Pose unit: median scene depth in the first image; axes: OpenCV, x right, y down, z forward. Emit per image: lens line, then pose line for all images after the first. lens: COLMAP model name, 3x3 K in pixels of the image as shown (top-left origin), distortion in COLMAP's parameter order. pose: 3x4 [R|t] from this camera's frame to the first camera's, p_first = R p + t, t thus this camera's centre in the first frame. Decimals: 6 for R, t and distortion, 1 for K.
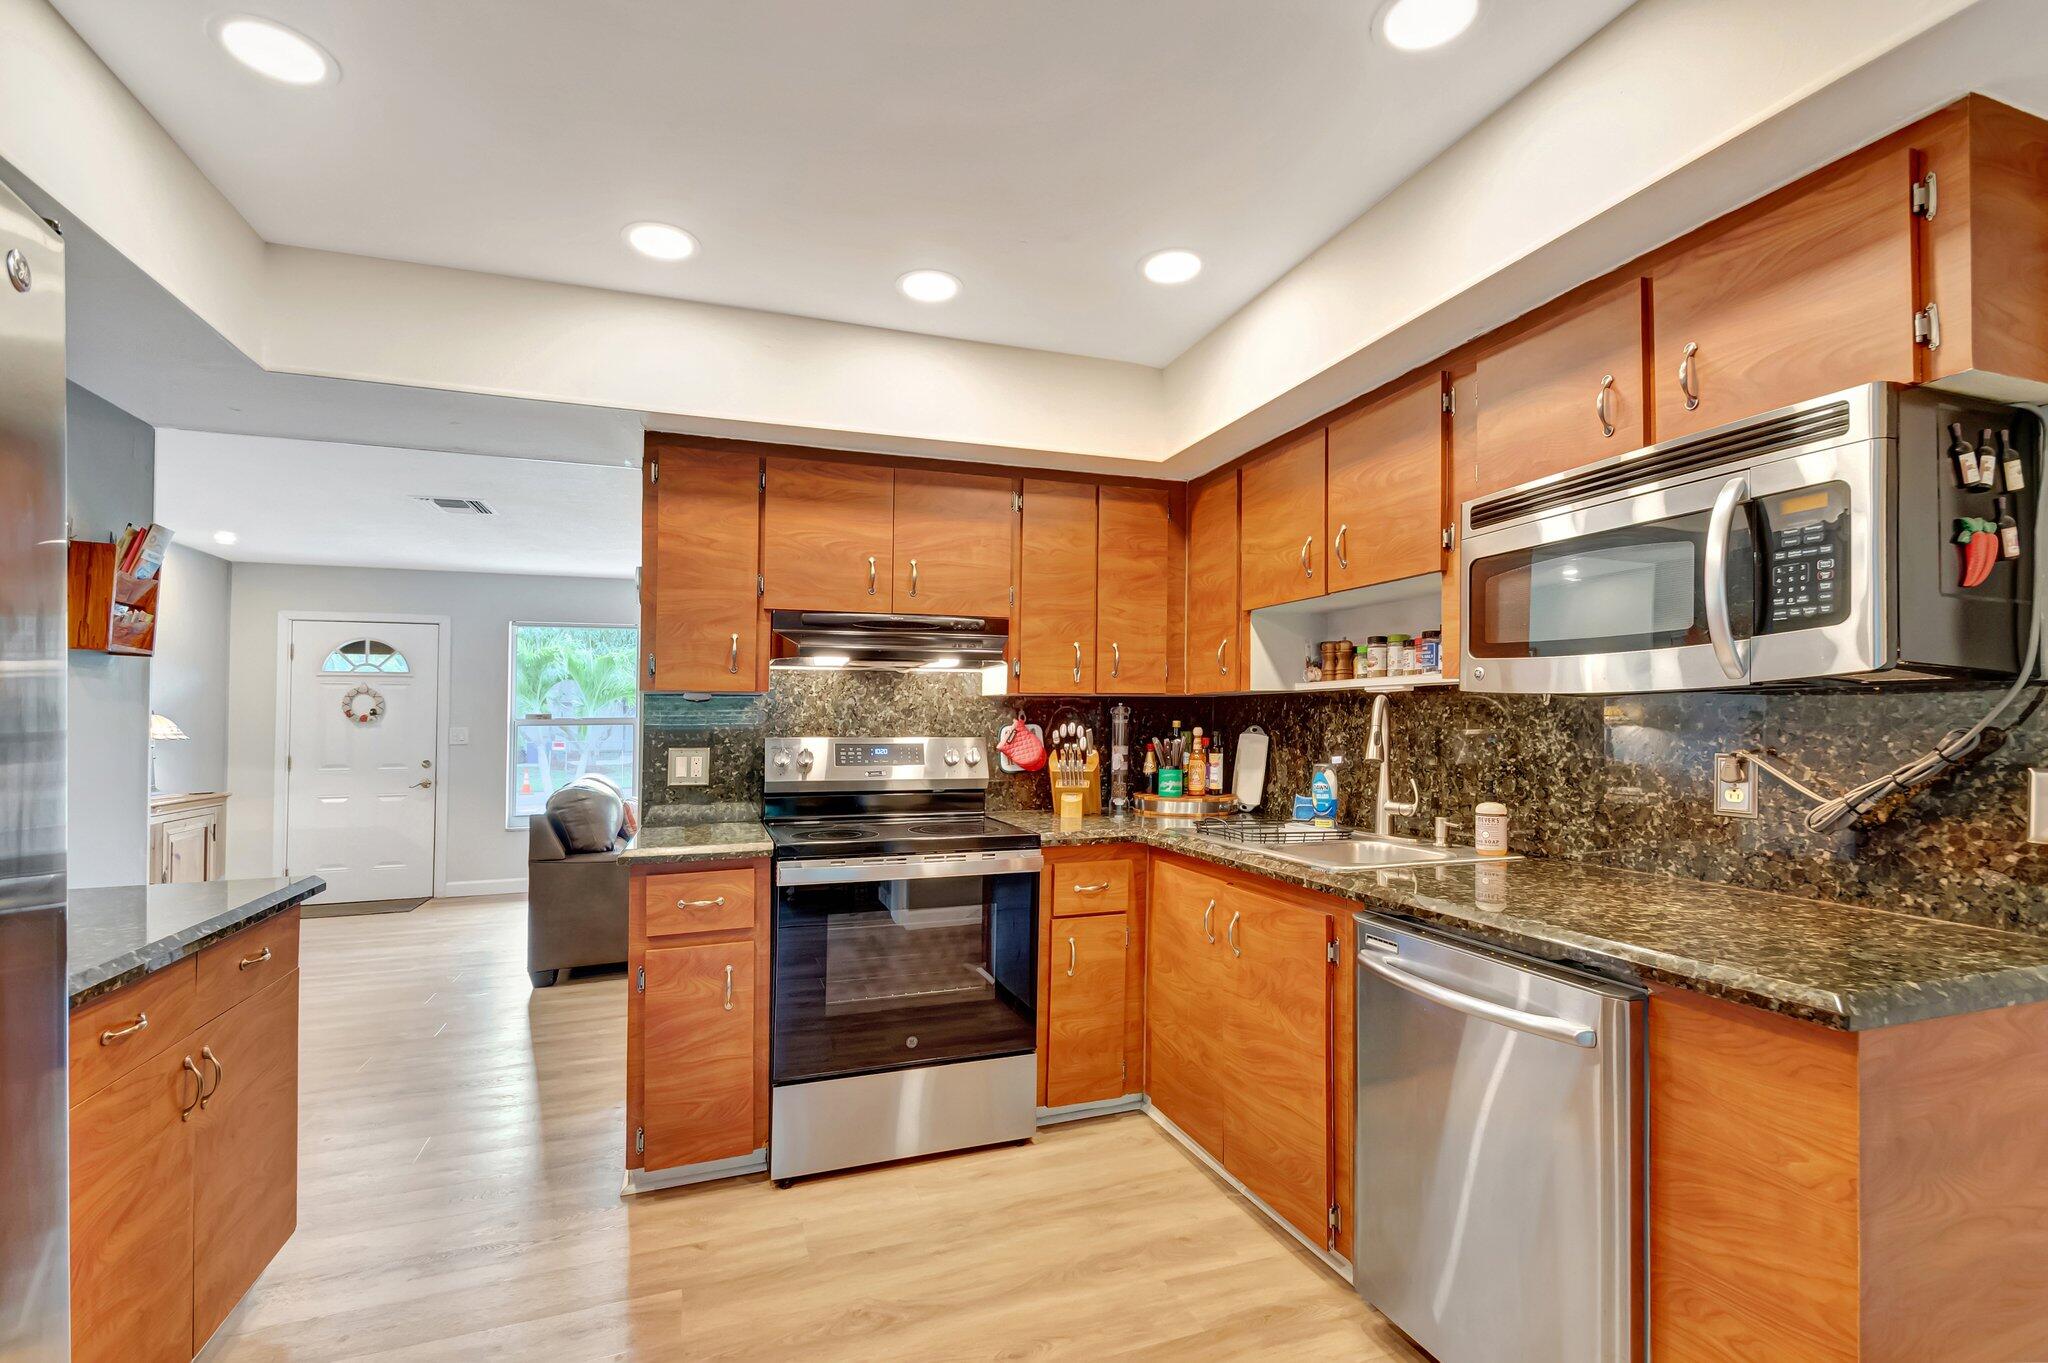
lens RADIAL K [[902.8, 0, 1026.0], [0, 902.8, 712.8], [0, 0, 1]] dist [0.001683, 0.000024]
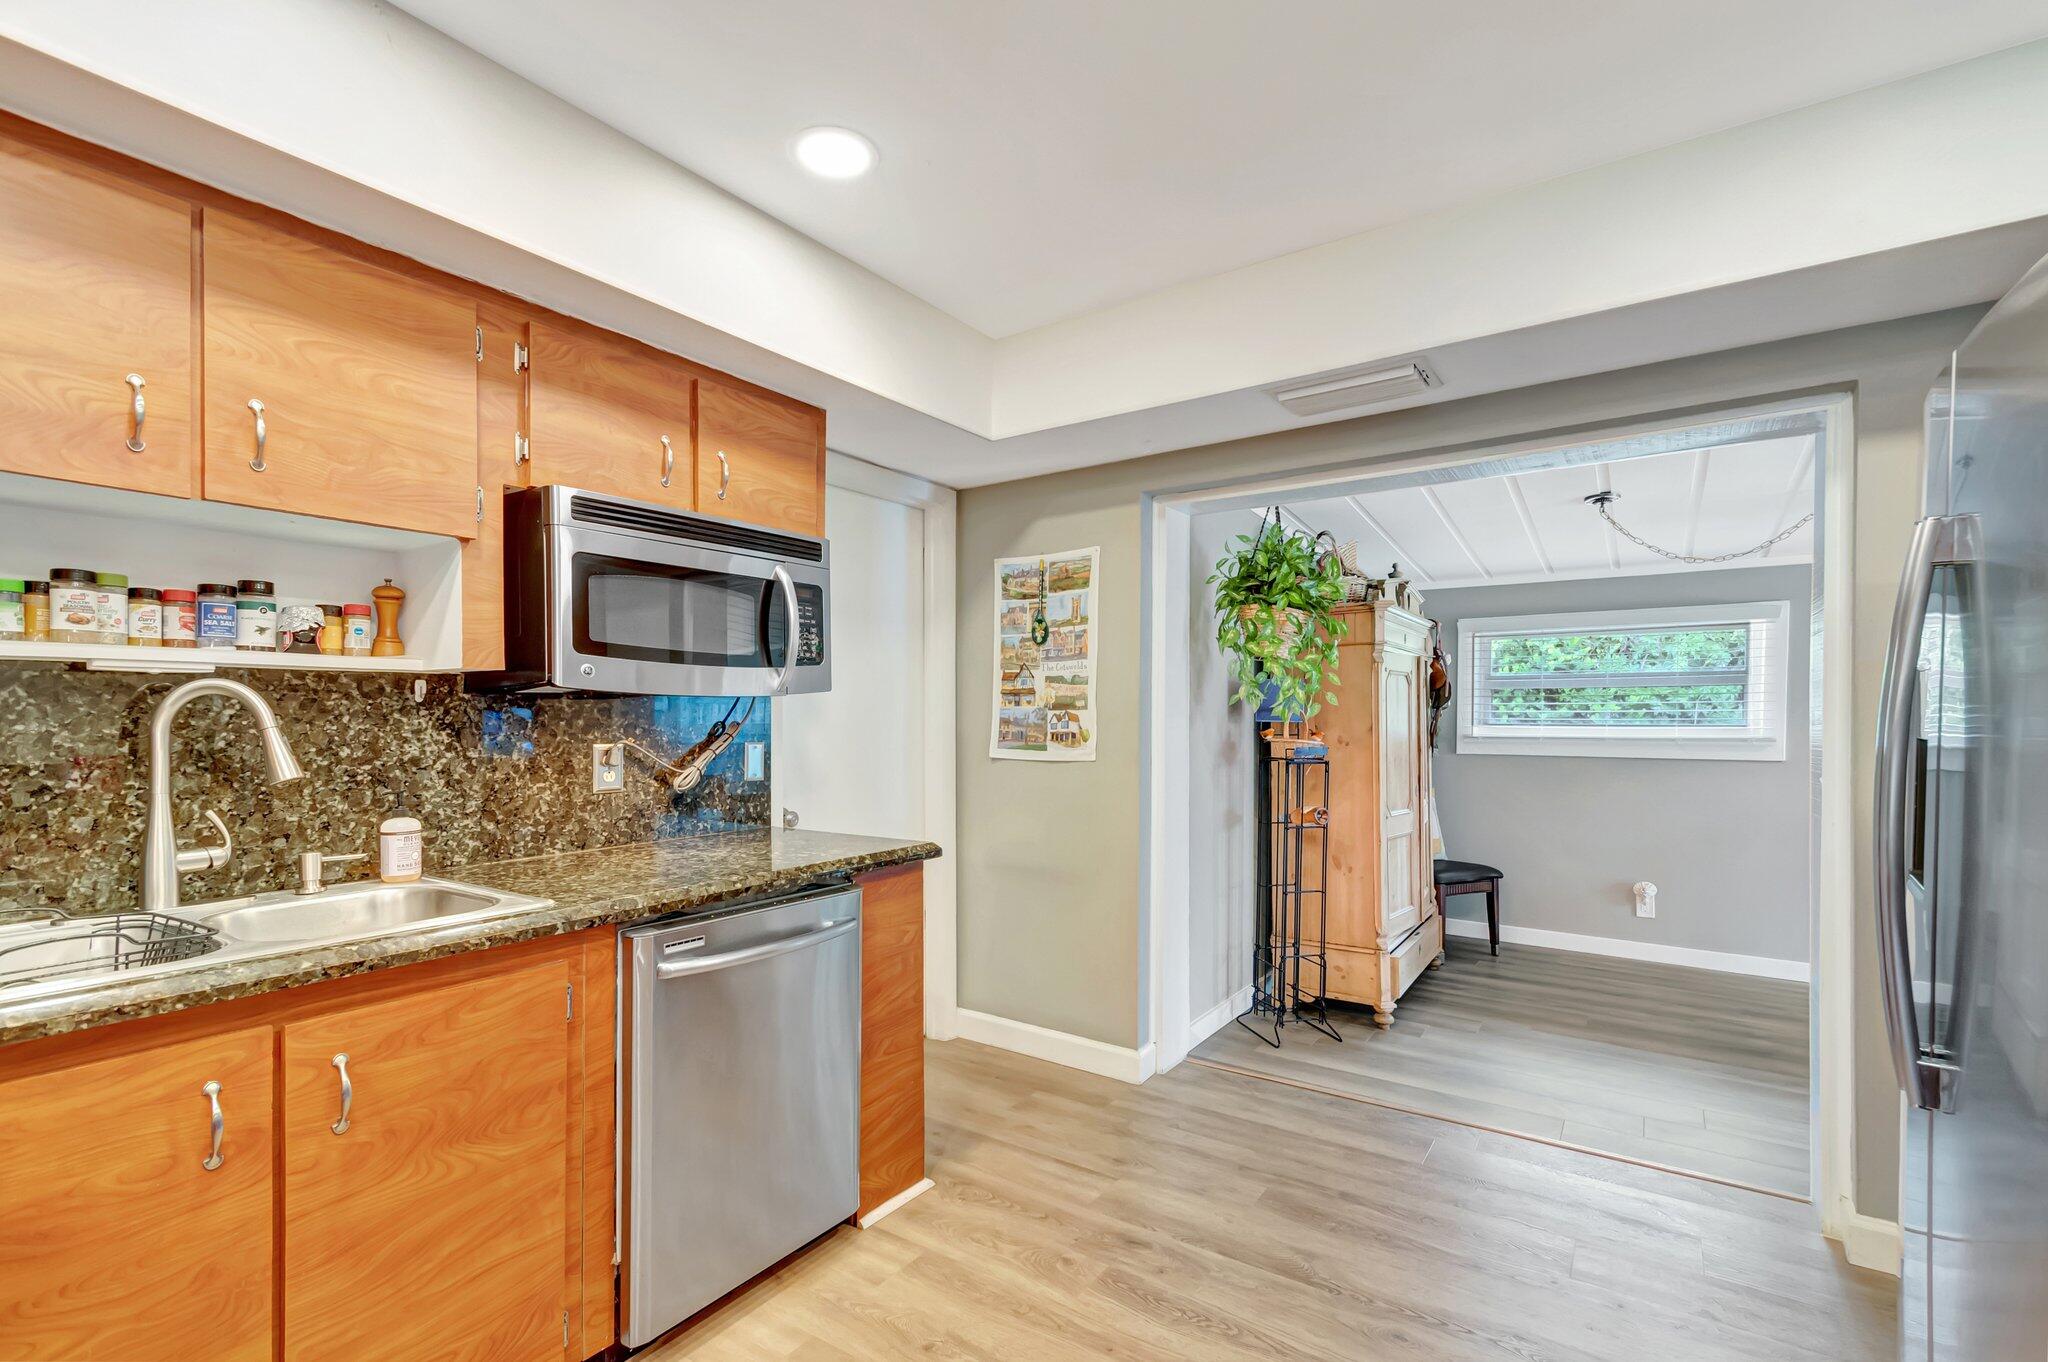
lens RADIAL K [[902.8, 0, 1026.0], [0, 902.8, 712.3], [0, 0, 1]] dist [0.001683, 0.000024]
pose [[-0.581866, 0.012254, 0.813193, -0.534576], [0.001037, 0.999897, -0.014326, 0.016320], [-0.813284, -0.007493, -0.581818, 1.096380]]
